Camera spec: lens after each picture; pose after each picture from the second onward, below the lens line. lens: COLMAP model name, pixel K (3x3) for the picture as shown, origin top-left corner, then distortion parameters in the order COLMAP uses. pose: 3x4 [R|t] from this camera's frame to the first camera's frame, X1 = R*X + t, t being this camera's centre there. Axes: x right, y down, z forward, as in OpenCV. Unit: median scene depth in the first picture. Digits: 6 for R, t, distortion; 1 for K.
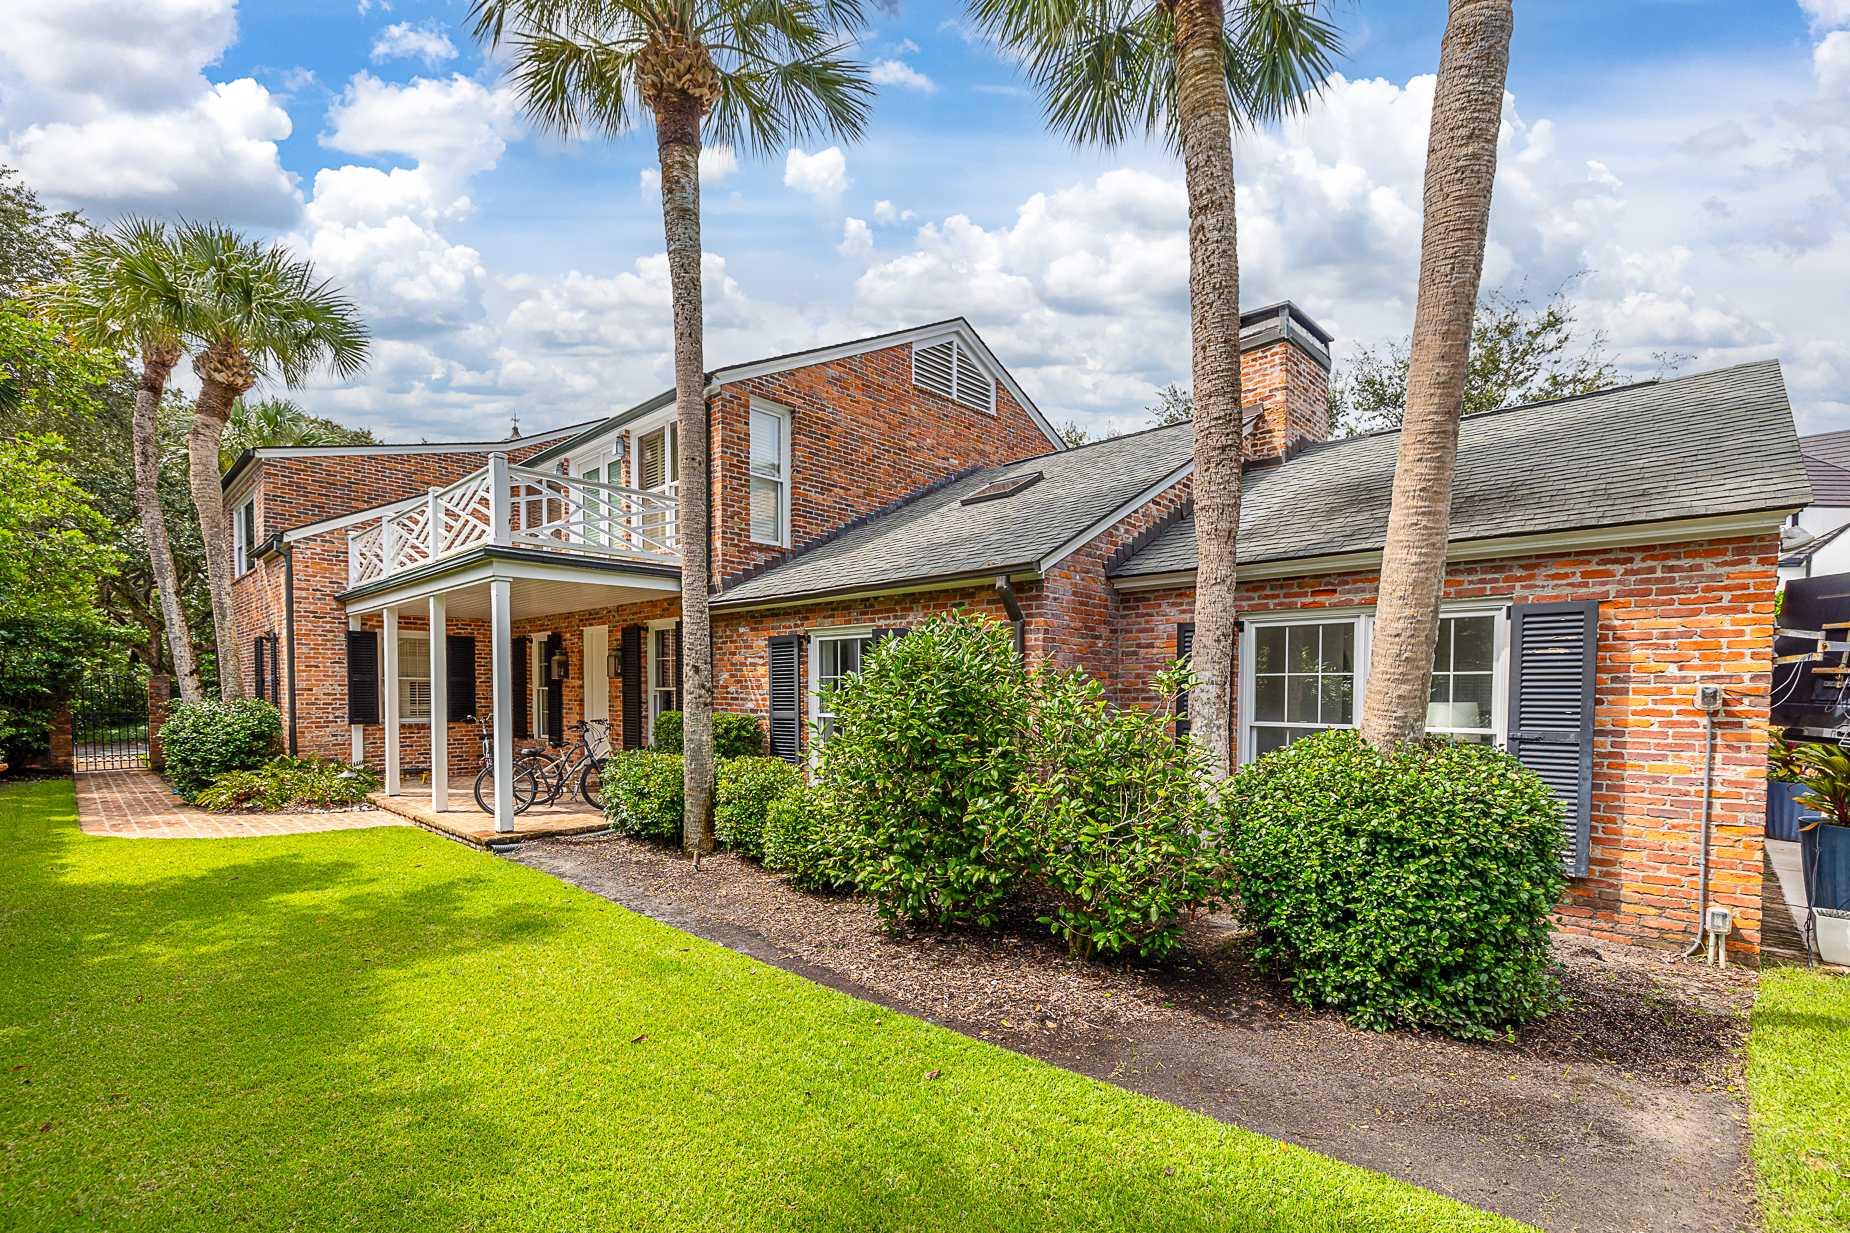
lens RADIAL K [[800.2, 0, 879.0], [0, 800.2, 705.6], [0, 0, 1]] dist [0.000546, 0.000004]
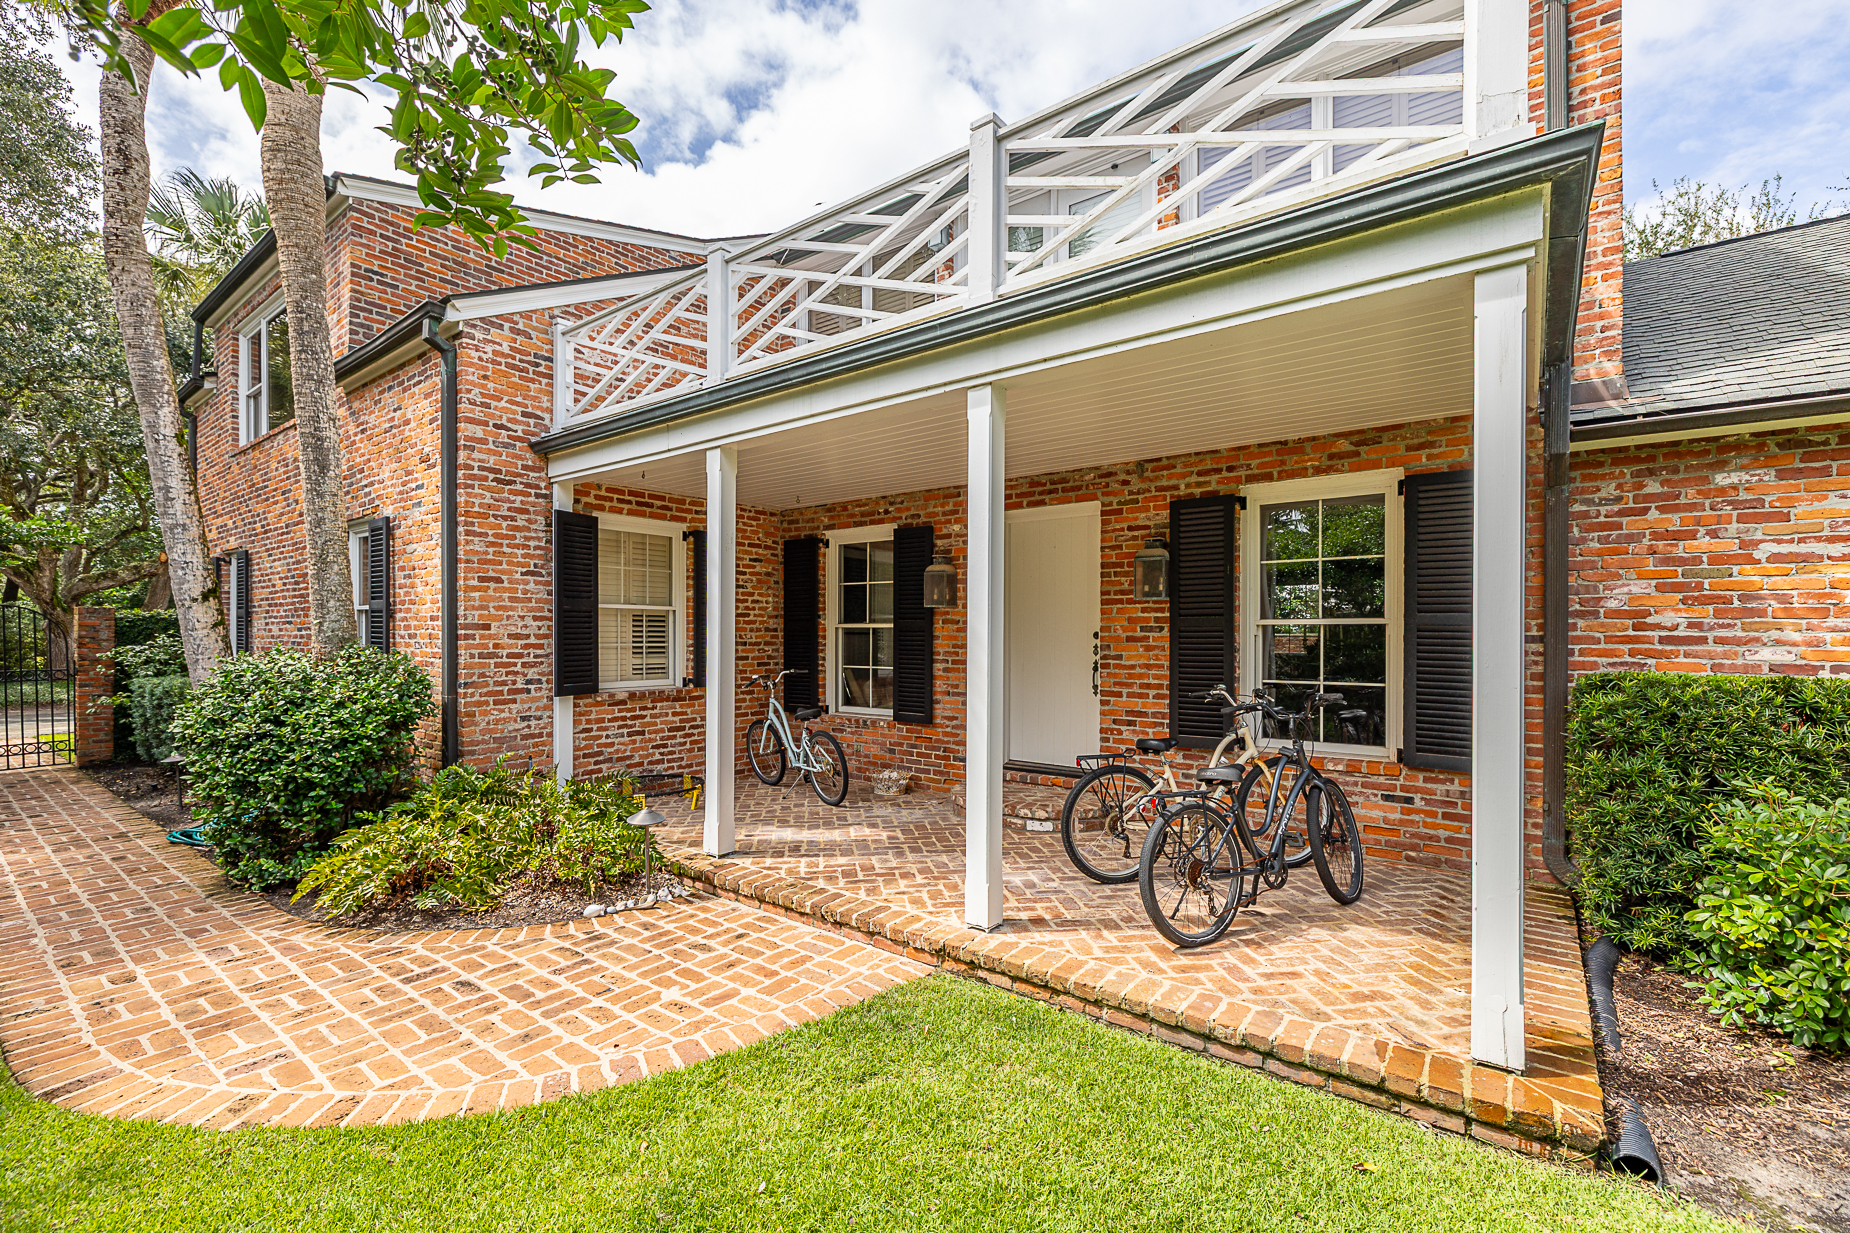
lens RADIAL K [[798.6, 0, 887.2], [0, 798.6, 625.8], [0, 0, 1]] dist [-0.000037, 0.000151]
pose [[0.995200, -0.001458, 0.097852, -0.557362], [0.004535, 0.999502, -0.031229, -0.004430], [-0.097757, 0.031523, 0.994711, 0.529665]]
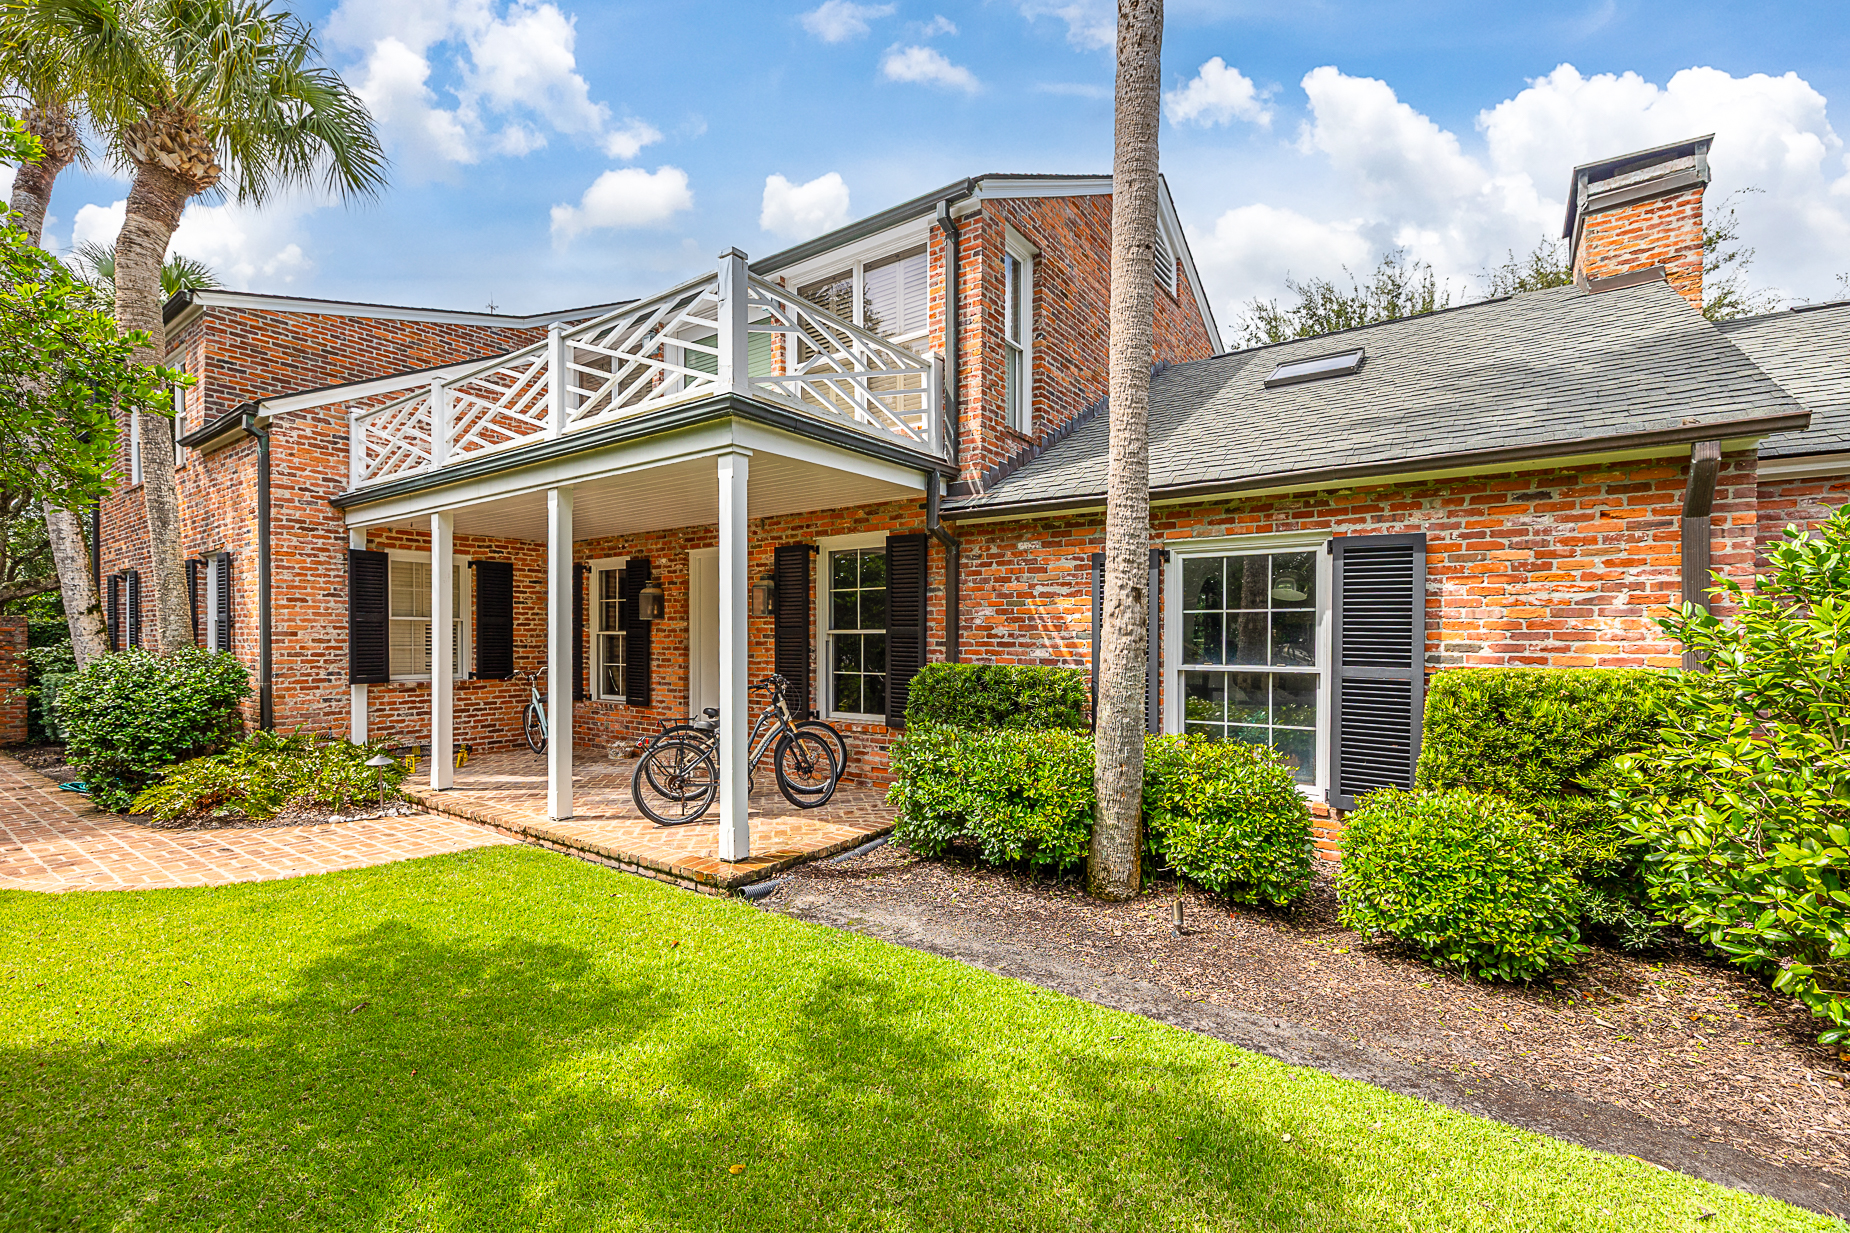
lens RADIAL K [[804.6, 0, 876.3], [0, 804.6, 638.2], [0, 0, 1]] dist [0.002185, -0.000099]
pose [[0.991892, -0.001118, 0.127082, -0.328986], [0.003782, 0.999778, -0.020723, -0.000039], [-0.127030, 0.021036, 0.991676, 0.273847]]
